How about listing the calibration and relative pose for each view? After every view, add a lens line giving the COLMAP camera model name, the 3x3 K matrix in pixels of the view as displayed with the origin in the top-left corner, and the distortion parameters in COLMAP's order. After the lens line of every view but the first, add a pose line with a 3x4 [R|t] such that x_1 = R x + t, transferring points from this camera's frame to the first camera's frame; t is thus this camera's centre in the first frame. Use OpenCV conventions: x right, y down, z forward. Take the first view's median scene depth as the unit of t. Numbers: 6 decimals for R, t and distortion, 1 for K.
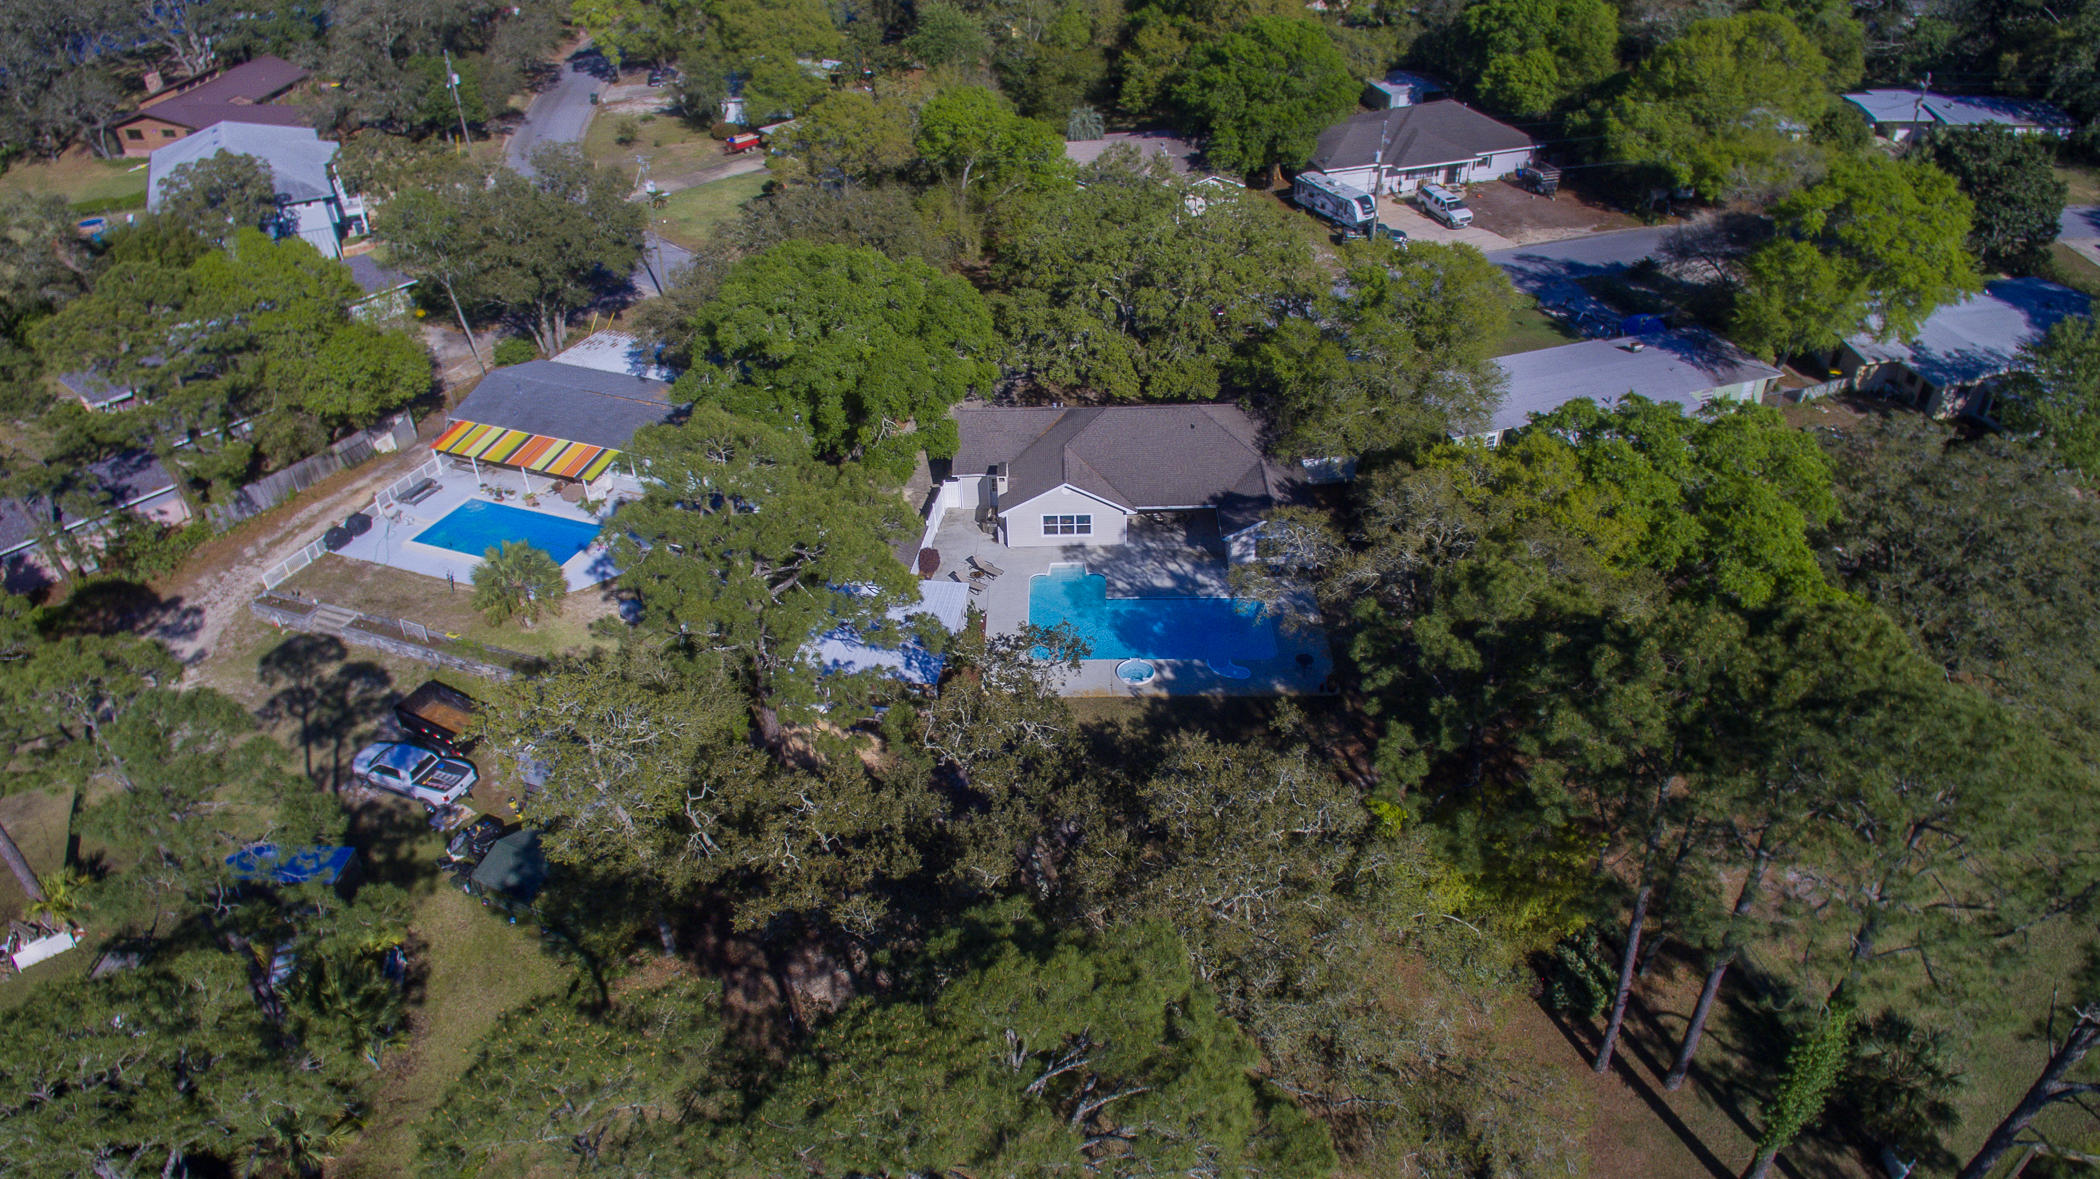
lens RADIAL K [[1387.8, 0, 1054.8], [0, 1387.8, 620.5], [0, 0, 1]] dist [0.054284, -0.059069]
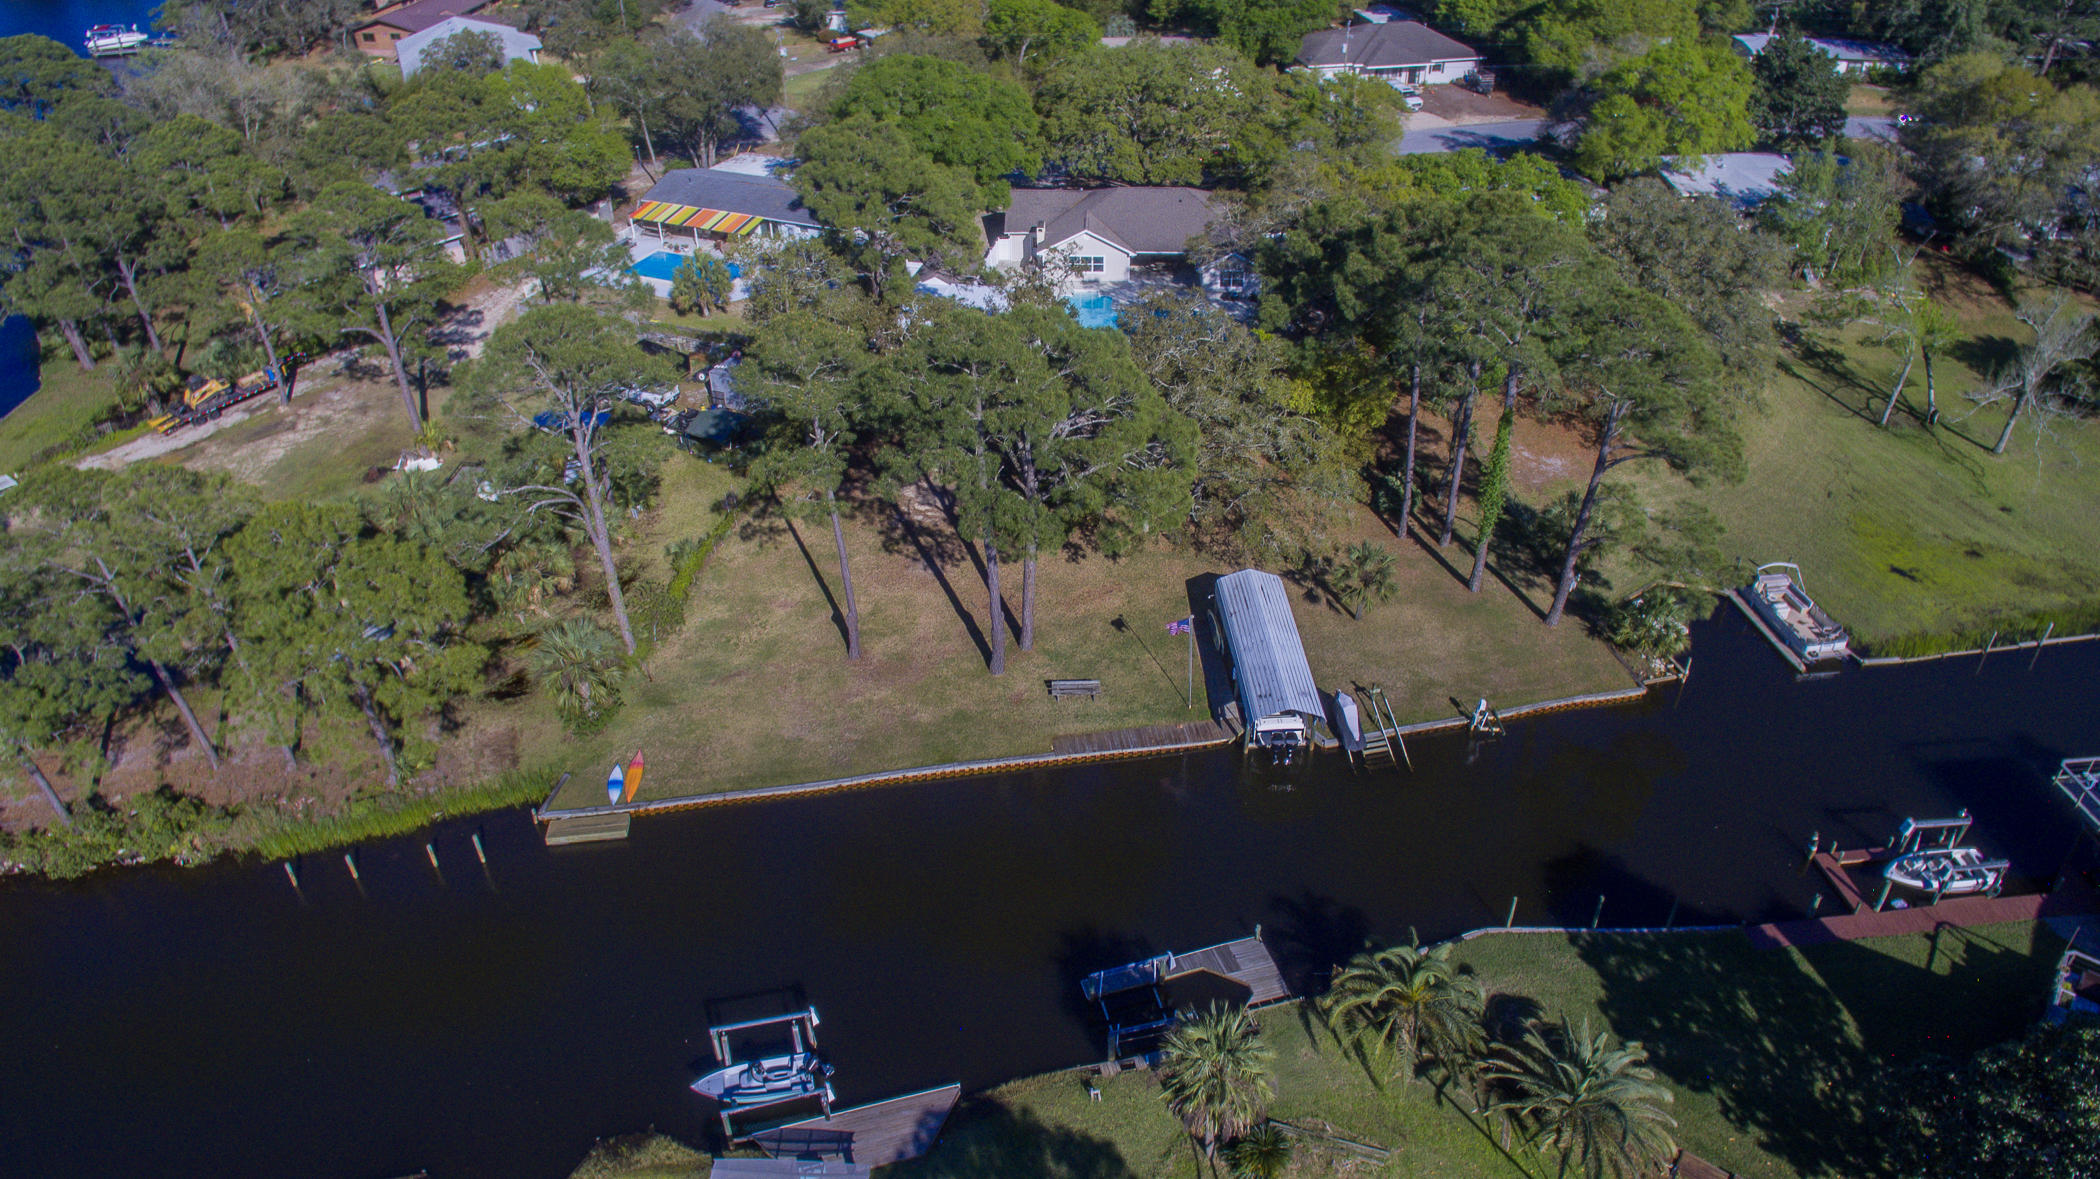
lens RADIAL K [[1384.0, 0, 1050.0], [0, 1384.0, 589.5], [0, 0, 1]] dist [-0.119594, 0.096401]
pose [[0.998808, 0.037494, -0.031242, 0.025875], [-0.037502, 0.999296, 0.000320, 0.239397], [0.031232, 0.000852, 0.999512, -0.345730]]
